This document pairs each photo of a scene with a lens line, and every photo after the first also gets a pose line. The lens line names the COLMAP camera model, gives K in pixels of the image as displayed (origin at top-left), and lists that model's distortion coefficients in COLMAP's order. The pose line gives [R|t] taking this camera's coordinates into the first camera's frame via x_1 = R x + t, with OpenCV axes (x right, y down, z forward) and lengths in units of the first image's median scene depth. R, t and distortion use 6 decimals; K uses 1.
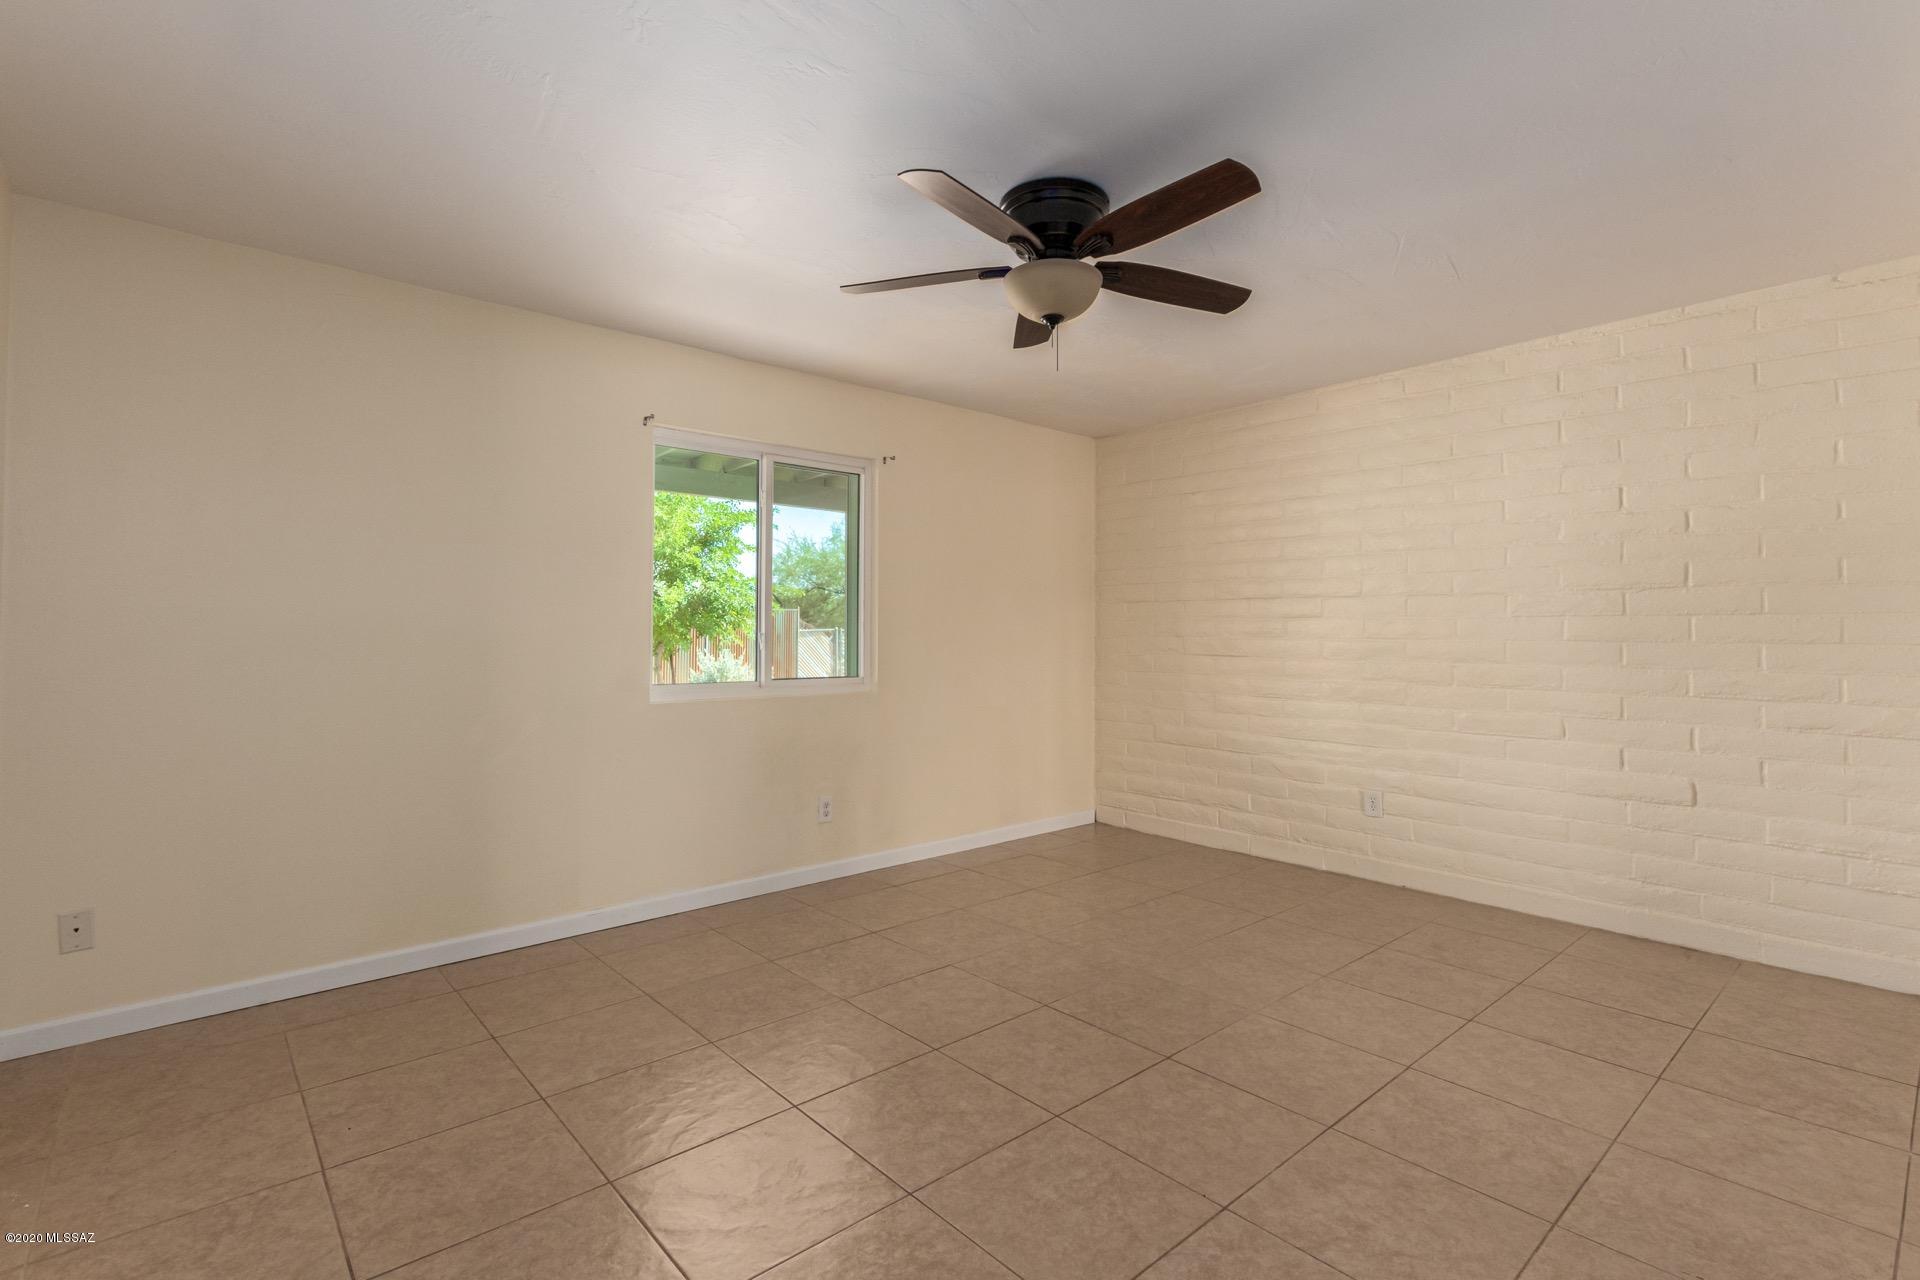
lens RADIAL K [[885.3, 0, 960.0], [0, 885.3, 640.0], [0, 0, 1]] dist [0.002392, 0.000029]
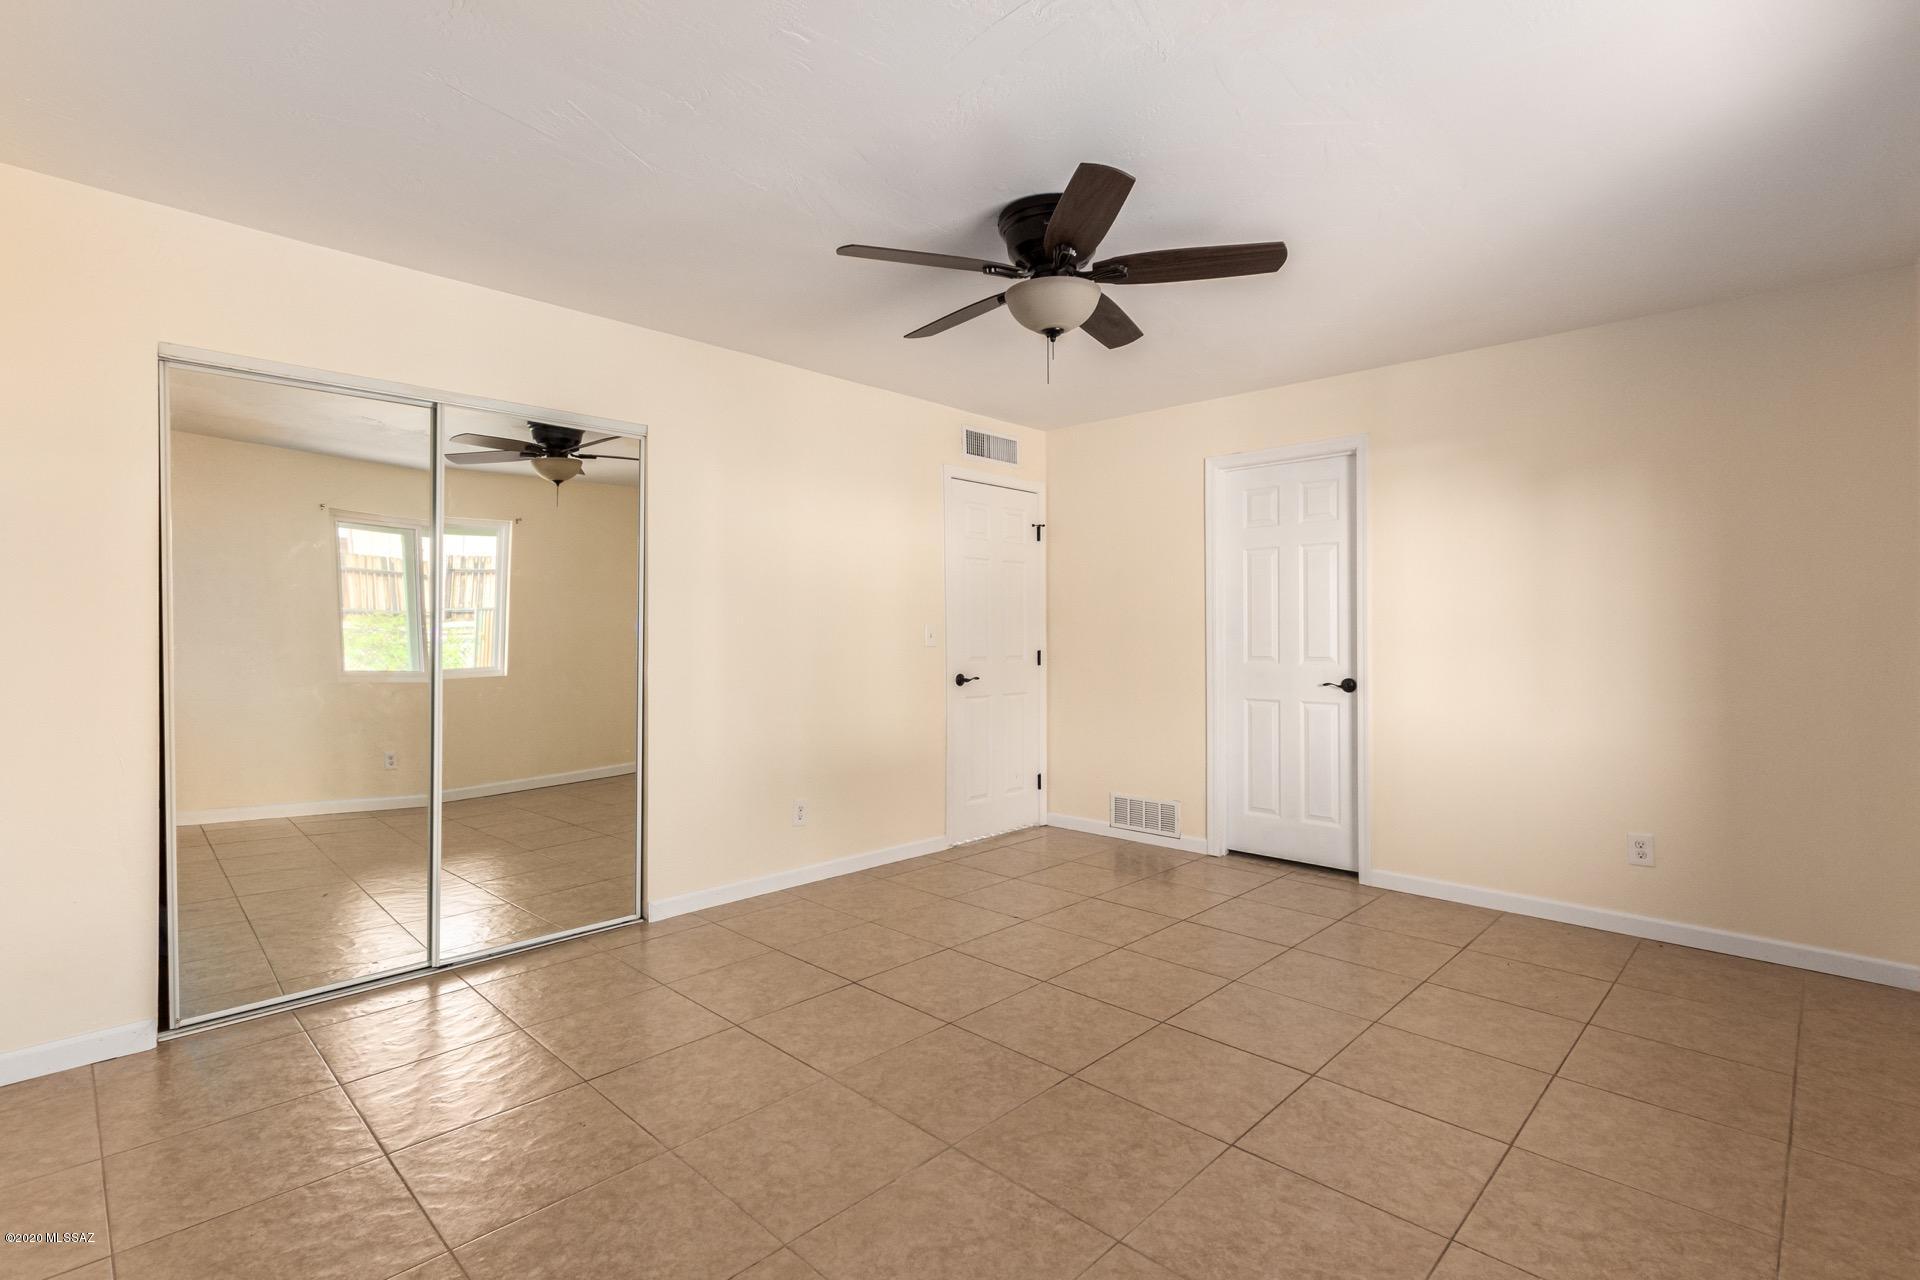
lens RADIAL K [[891.8, 0, 953.5], [0, 891.8, 645.7], [0, 0, 1]] dist [0.006329, -0.000173]
pose [[-0.997885, 0.000688, -0.065006, 0.258867], [-0.000399, 0.999860, 0.016711, -0.012082], [0.065009, 0.016701, -0.997745, 1.797785]]
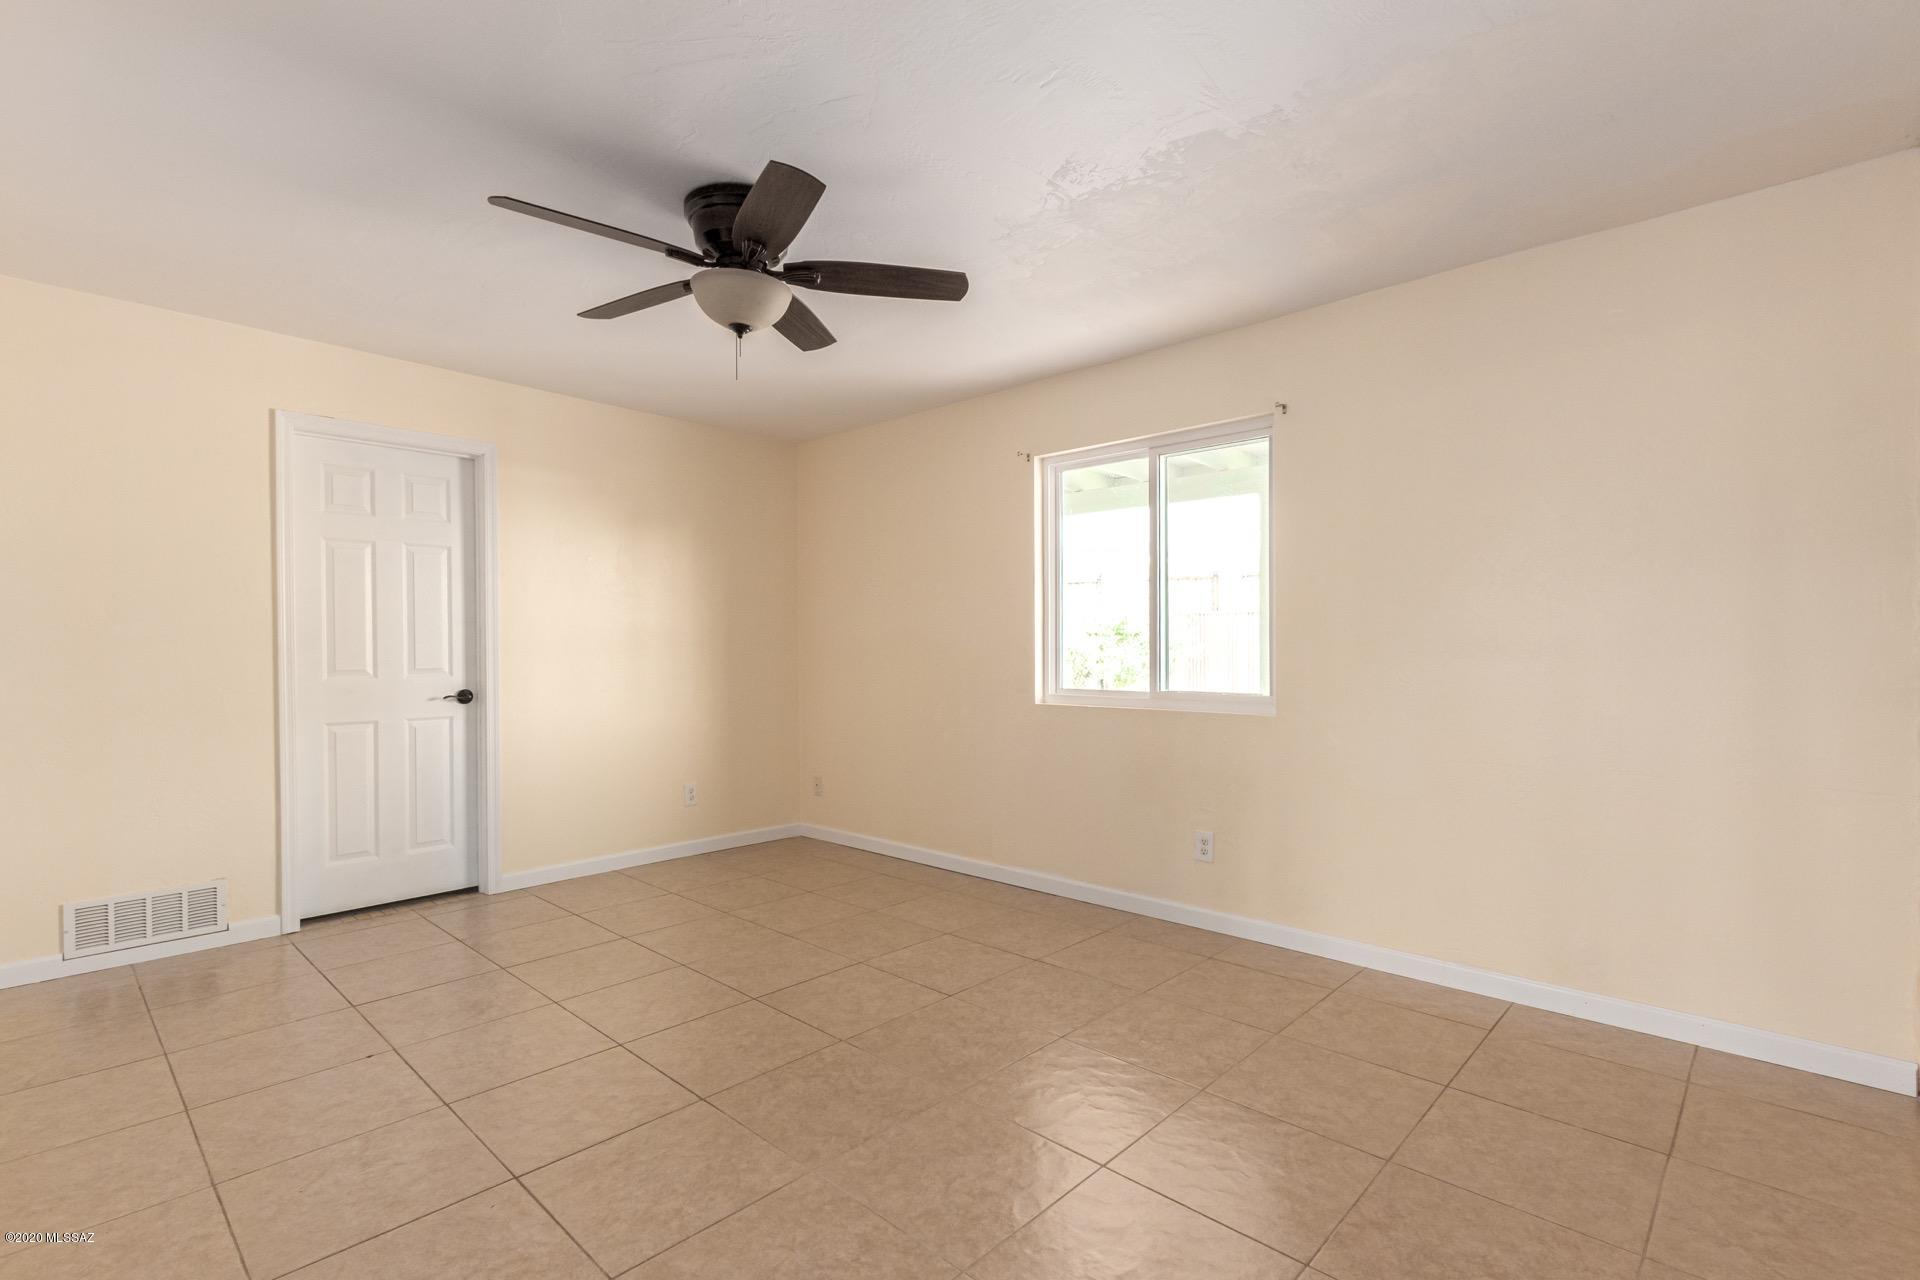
lens RADIAL K [[891.7, 0, 956.7], [0, 891.7, 663.2], [0, 0, 1]] dist [0.004095, -0.000102]
pose [[0.086908, 0.016770, -0.996075, 1.013979], [-0.001083, 0.999859, 0.016739, -0.000367], [0.996216, -0.000376, 0.086914, 1.015972]]
